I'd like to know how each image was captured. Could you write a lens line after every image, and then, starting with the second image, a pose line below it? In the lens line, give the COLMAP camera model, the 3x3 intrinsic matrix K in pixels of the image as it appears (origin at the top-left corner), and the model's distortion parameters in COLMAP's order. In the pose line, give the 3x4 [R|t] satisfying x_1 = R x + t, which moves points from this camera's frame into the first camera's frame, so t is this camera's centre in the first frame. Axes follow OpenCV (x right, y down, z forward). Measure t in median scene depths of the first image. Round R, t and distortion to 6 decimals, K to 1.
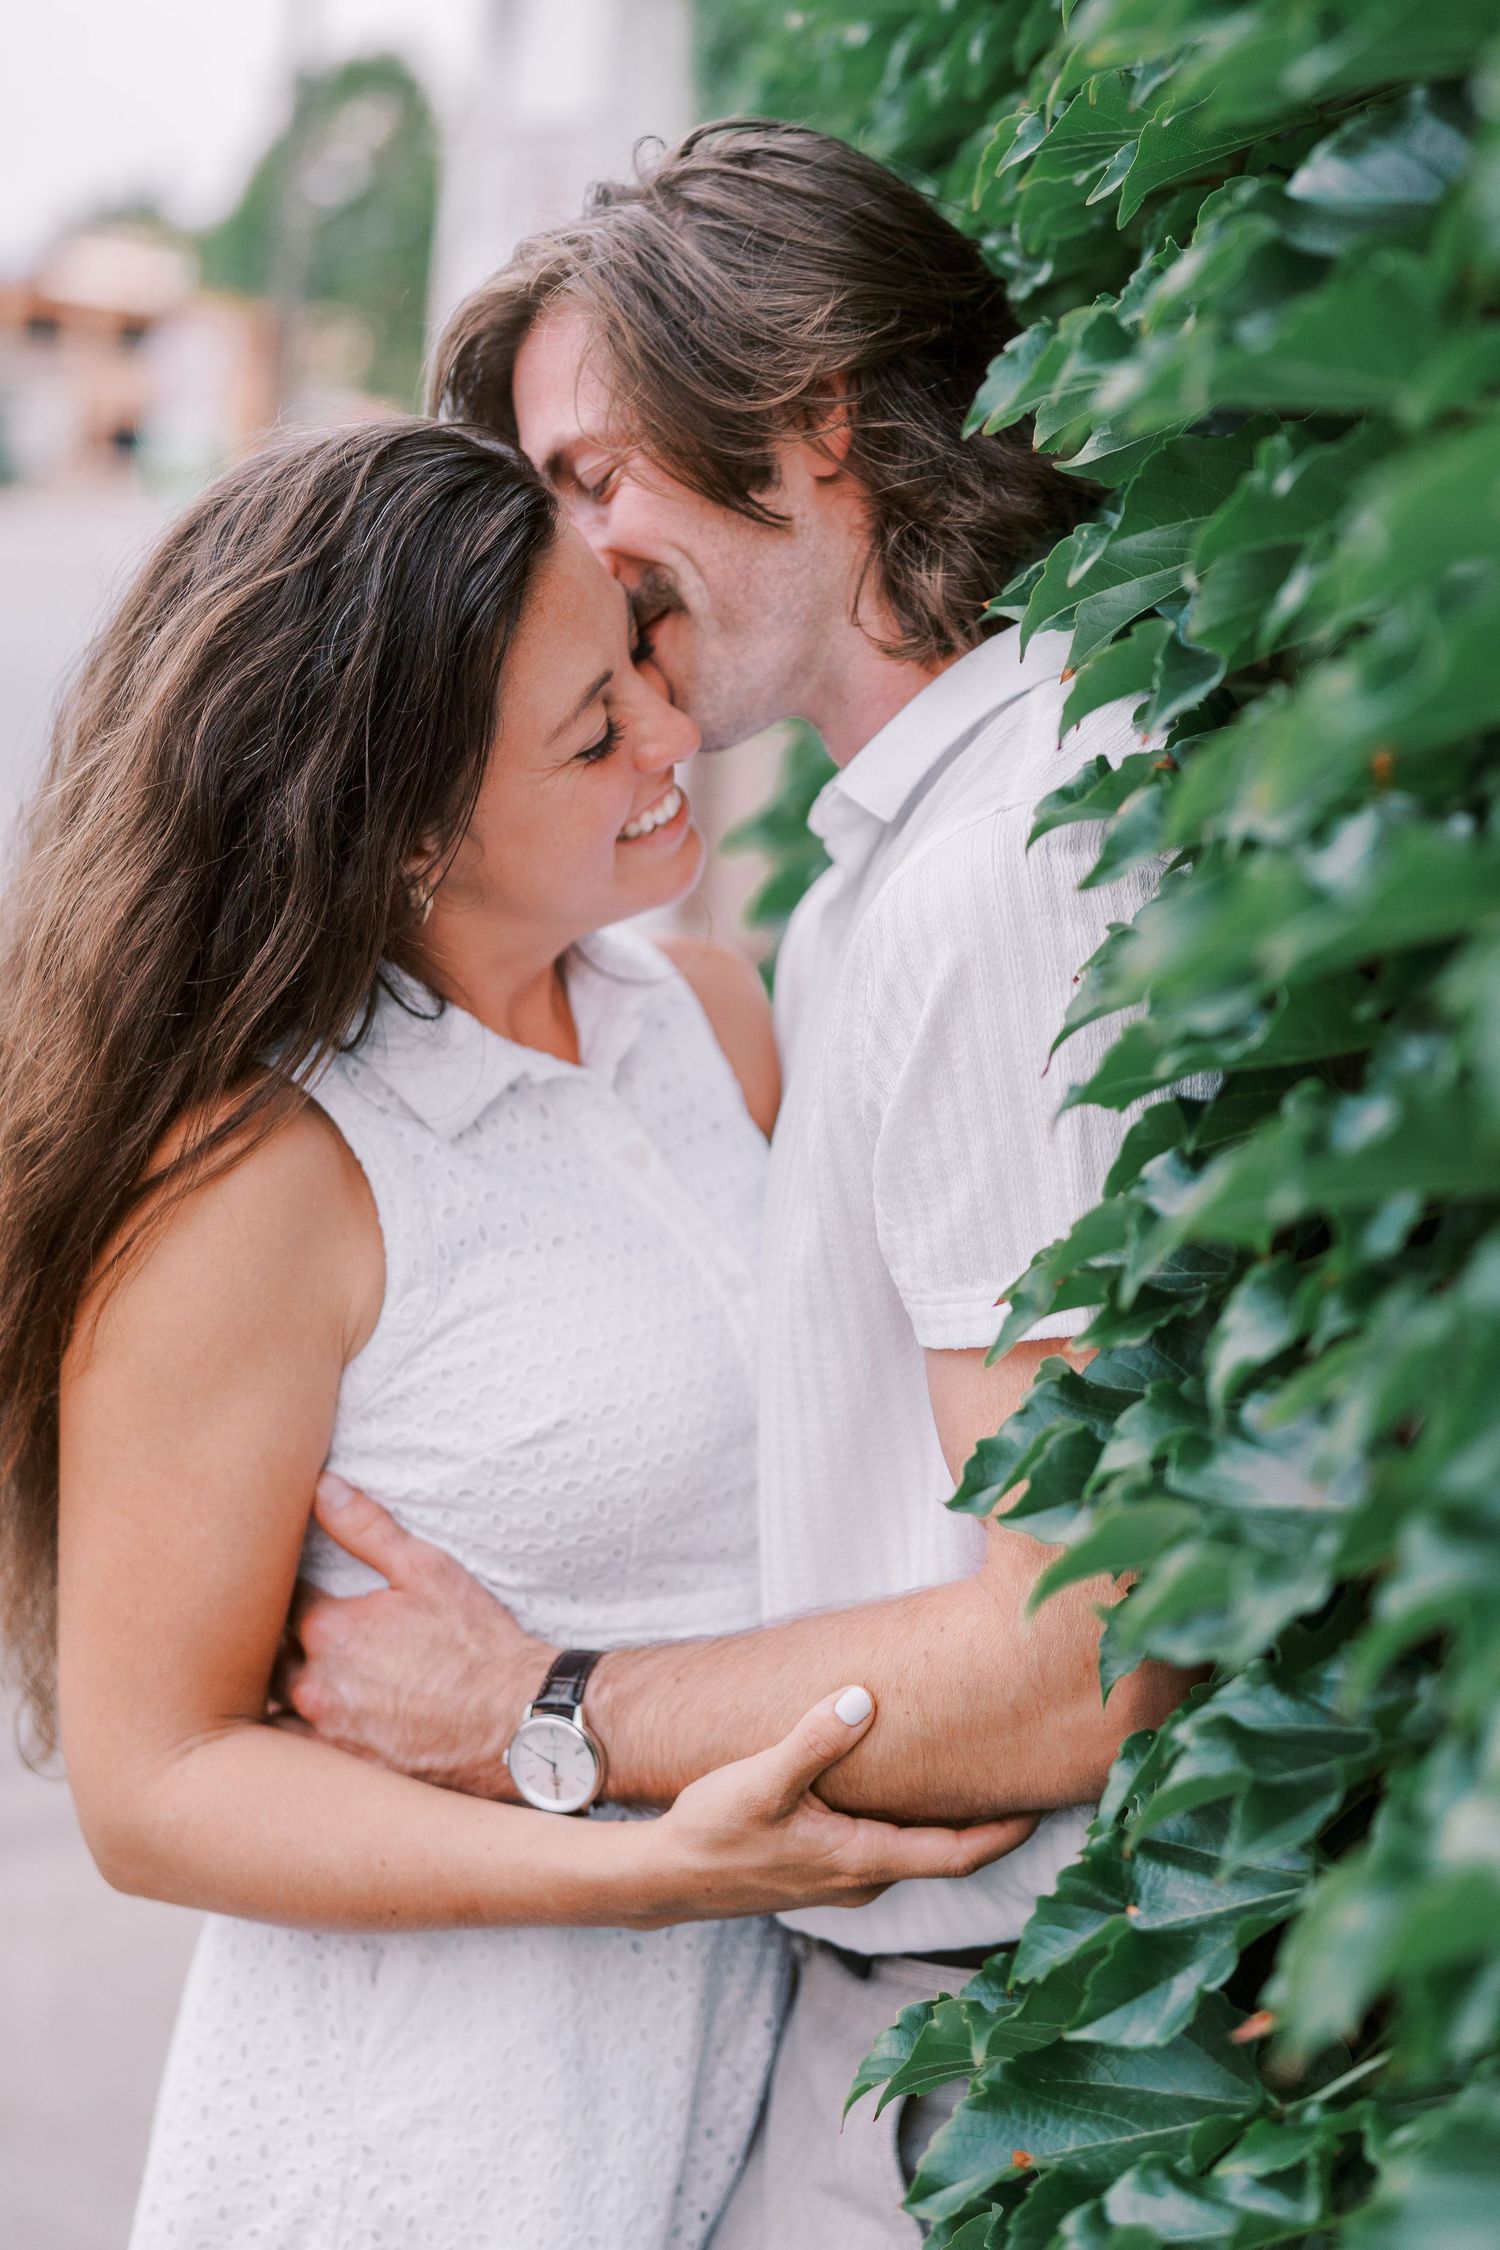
lens RADIAL K [[4791.5, 0, 750.0], [0, 4791.5, 1125.0], [0, 0, 1]] dist [-0.036682, 0.230947]
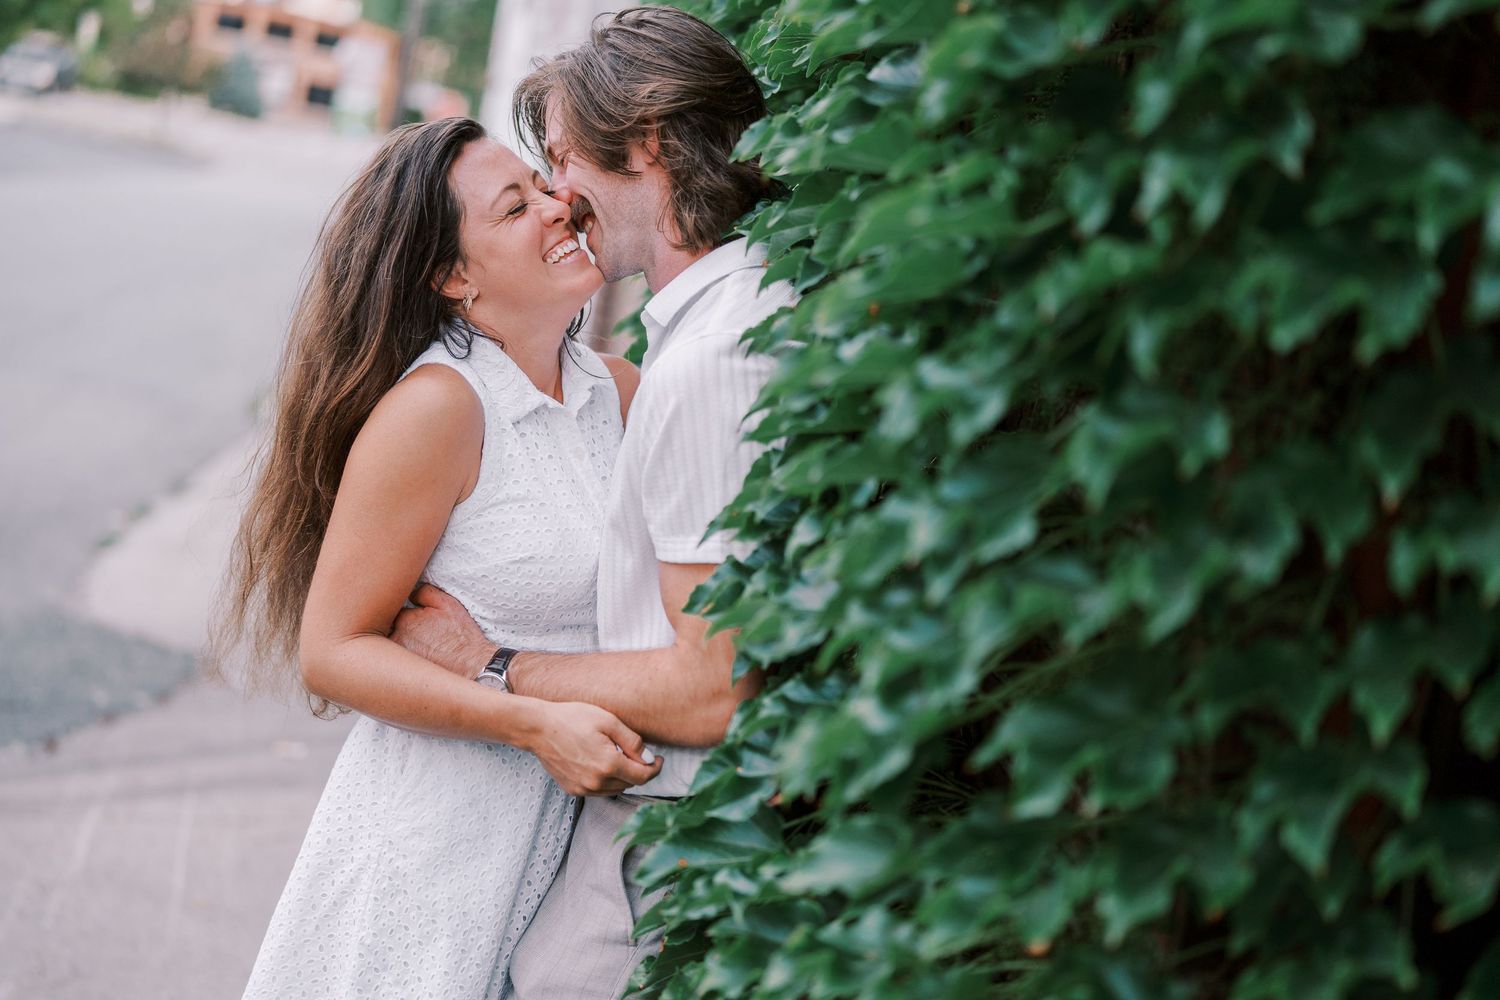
lens RADIAL K [[3194.3, 0, 750.0], [0, 3194.3, 500.0], [0, 0, 1]] dist [-0.036682, 0.230947]
pose [[0.994523, 0.096168, 0.040936, 0.006066], [-0.095427, 0.995241, -0.019703, 0.058985], [-0.042636, 0.015688, 0.998967, -0.631422]]
